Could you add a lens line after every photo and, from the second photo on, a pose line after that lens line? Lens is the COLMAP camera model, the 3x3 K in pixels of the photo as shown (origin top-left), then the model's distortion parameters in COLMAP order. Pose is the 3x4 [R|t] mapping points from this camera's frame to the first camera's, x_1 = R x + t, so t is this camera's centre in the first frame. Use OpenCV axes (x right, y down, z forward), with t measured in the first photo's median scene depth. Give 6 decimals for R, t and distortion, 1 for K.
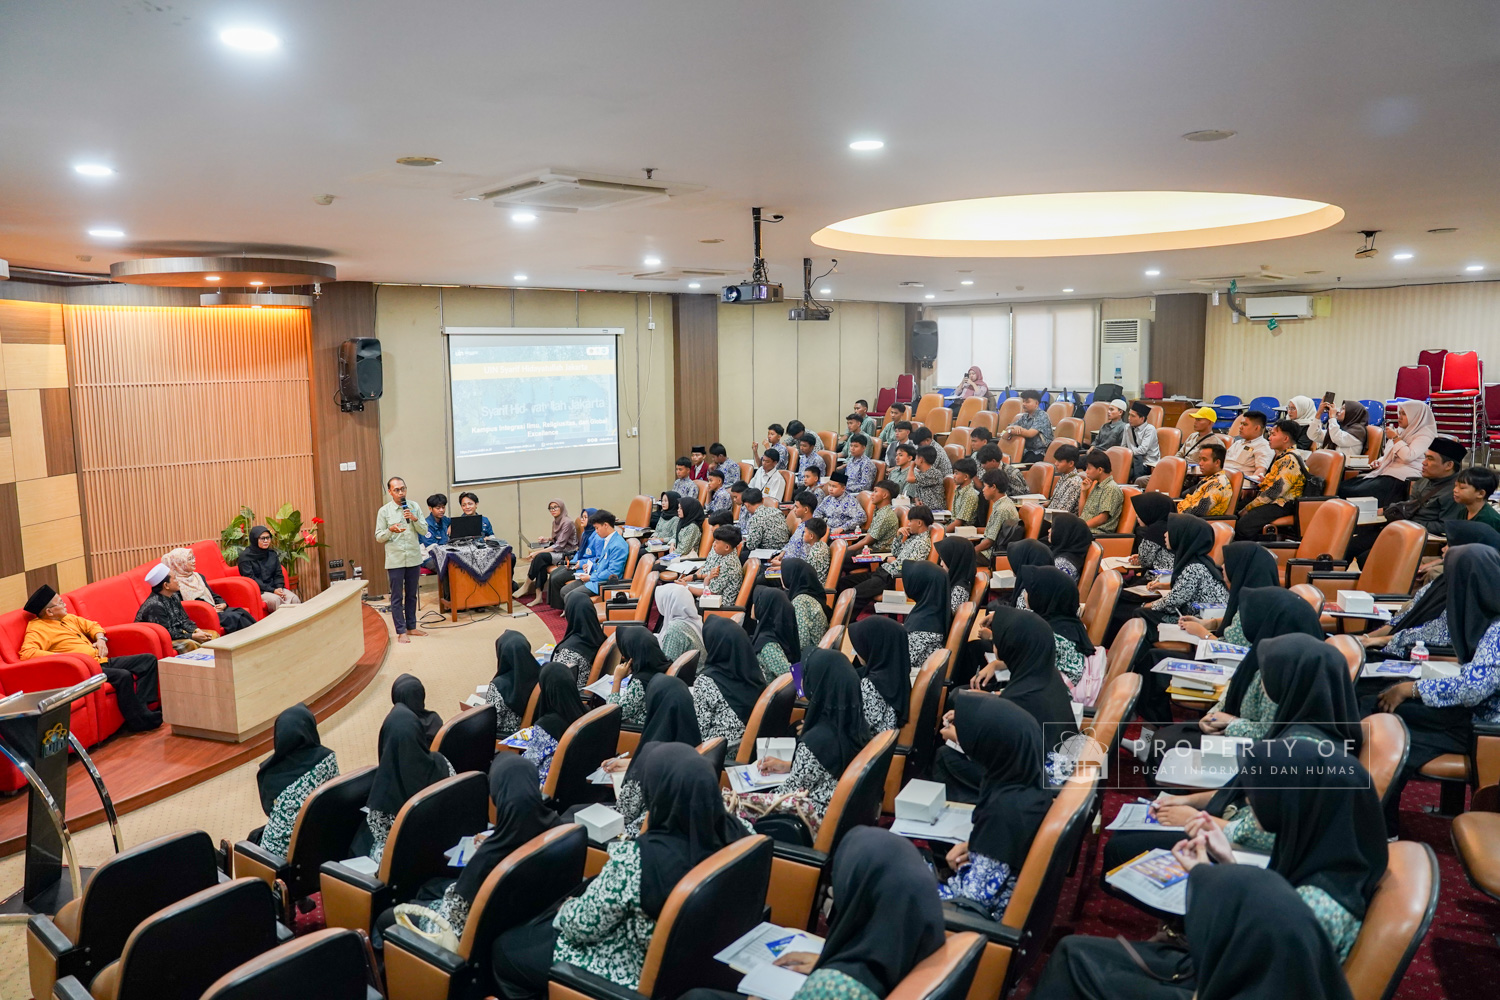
lens RADIAL K [[972.1, 0, 725.2], [0, 972.1, 494.6], [0, 0, 1]] dist [-0.072990, 0.028371]
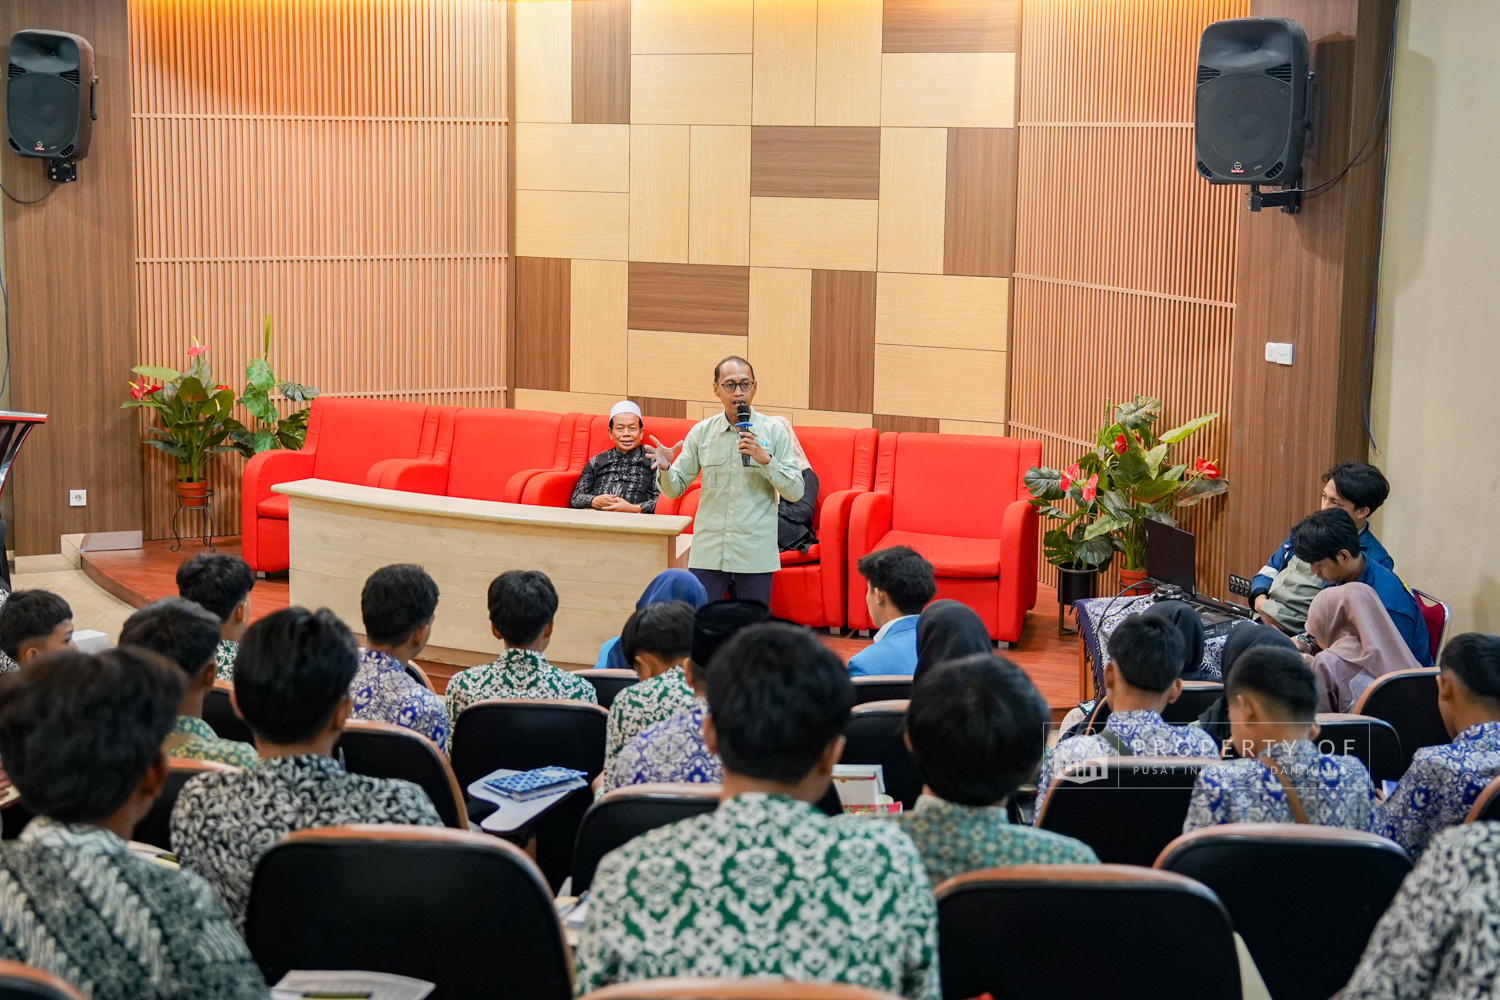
lens RADIAL K [[2103.0, 0, 704.2], [0, 2103.0, 383.0], [0, 0, 1]] dist [0.011264, 0.000000]
pose [[-0.355964, 0.121352, -0.926587, 0.789298], [-0.129469, 0.975567, 0.177504, -0.228390], [0.925488, 0.183149, -0.331556, 1.770521]]
